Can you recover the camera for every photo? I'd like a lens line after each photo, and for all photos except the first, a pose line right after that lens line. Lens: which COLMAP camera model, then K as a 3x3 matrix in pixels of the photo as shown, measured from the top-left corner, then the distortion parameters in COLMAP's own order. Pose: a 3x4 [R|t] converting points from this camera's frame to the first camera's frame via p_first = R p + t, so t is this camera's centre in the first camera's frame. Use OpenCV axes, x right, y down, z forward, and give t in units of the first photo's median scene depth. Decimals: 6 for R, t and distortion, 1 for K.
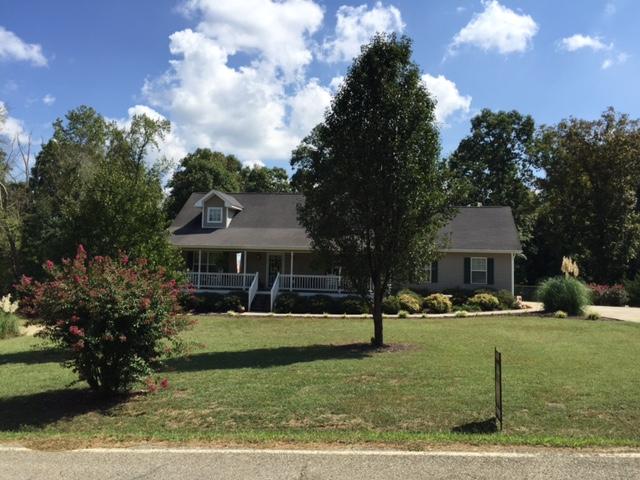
lens RADIAL K [[546.8, 0, 320.0], [0, 546.8, 240.0], [0, 0, 1]] dist [0.037224, -0.002106]
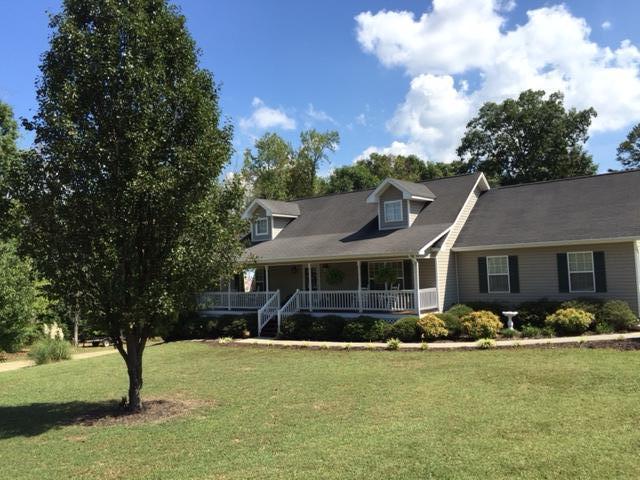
lens RADIAL K [[546.8, 0, 320.0], [0, 546.8, 240.0], [0, 0, 1]] dist [0.037224, -0.002106]
pose [[0.867032, -0.086127, -0.490751, 0.367053], [0.079536, 0.996241, -0.034322, 0.016715], [0.491863, -0.009274, 0.870623, 0.294438]]
